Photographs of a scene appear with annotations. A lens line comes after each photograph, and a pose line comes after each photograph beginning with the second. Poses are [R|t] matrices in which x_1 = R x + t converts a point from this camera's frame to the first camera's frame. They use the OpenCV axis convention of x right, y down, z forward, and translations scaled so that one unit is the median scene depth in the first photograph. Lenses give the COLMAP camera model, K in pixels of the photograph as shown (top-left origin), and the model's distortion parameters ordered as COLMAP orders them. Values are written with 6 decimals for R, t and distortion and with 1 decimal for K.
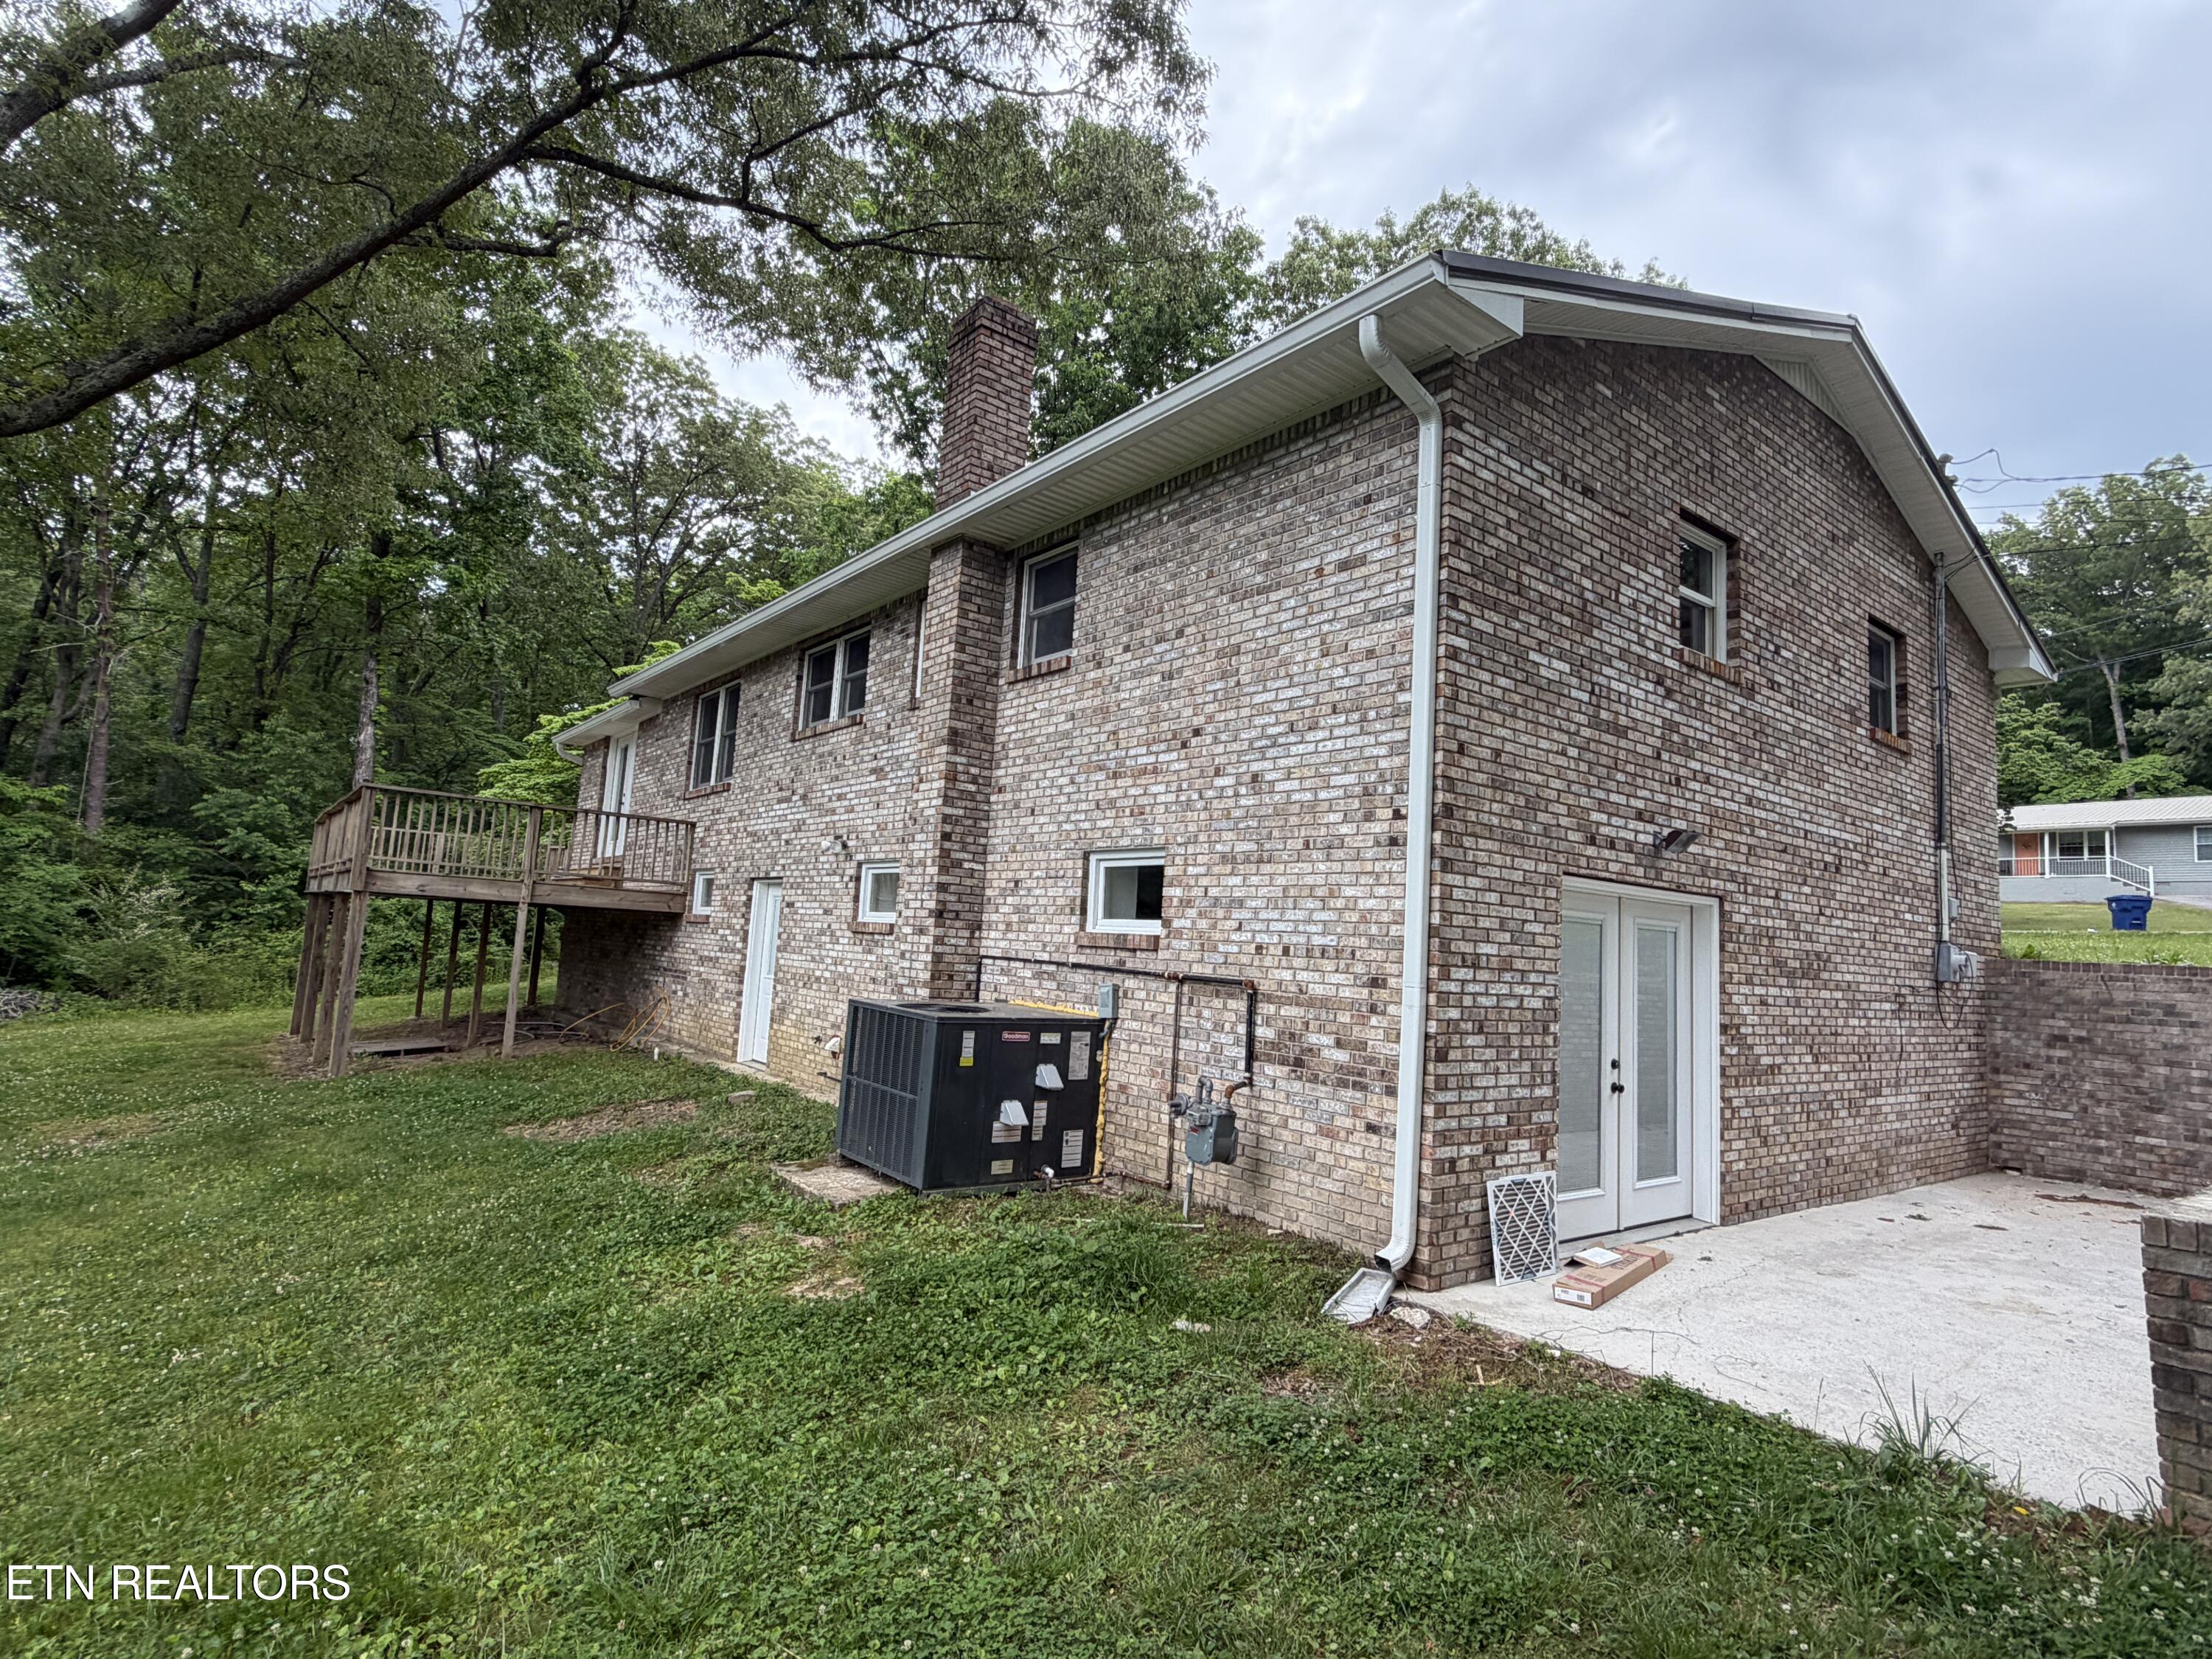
lens RADIAL K [[1137.6, 0, 1103.9], [0, 1137.6, 823.4], [0, 0, 1]] dist [-0.001573, 0.006300]
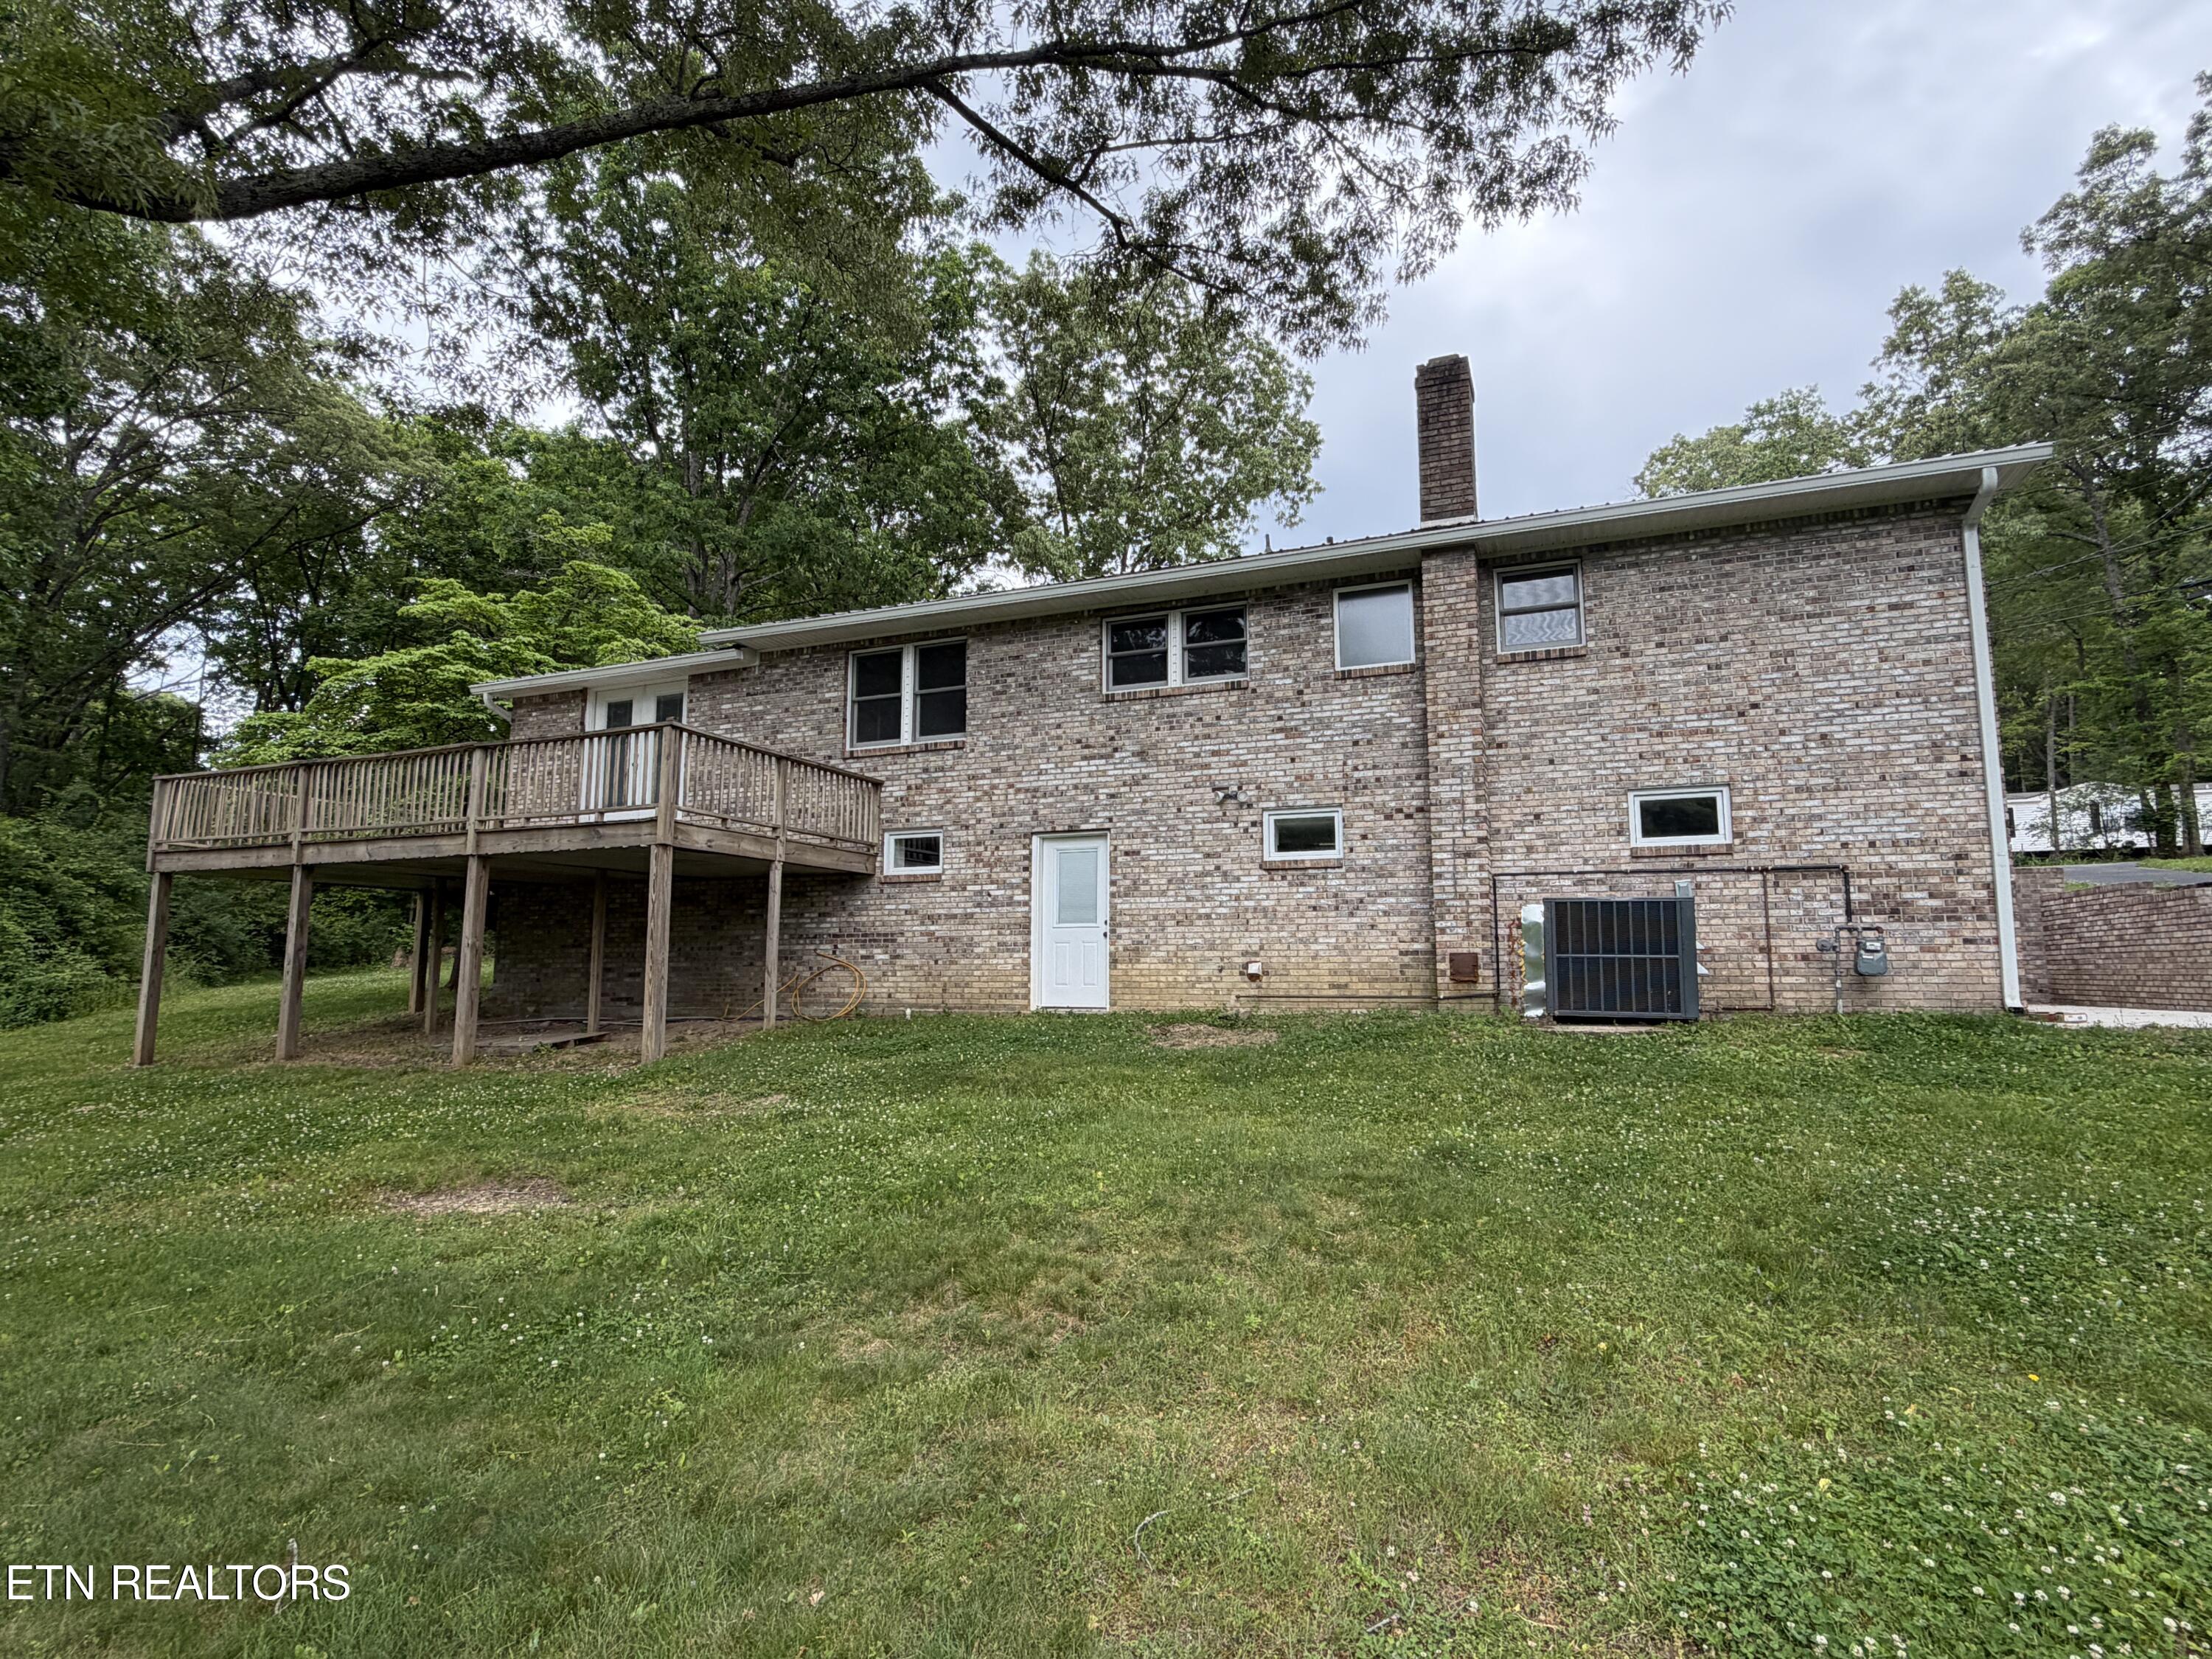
lens RADIAL K [[1137.6, 0, 1103.9], [0, 1137.6, 823.4], [0, 0, 1]] dist [-0.001573, 0.006300]
pose [[0.865778, -0.000439, 0.500429, -1.466577], [0.000804, 1.000000, -0.000513, 0.077018], [-0.500428, 0.000846, 0.865778, 0.144070]]
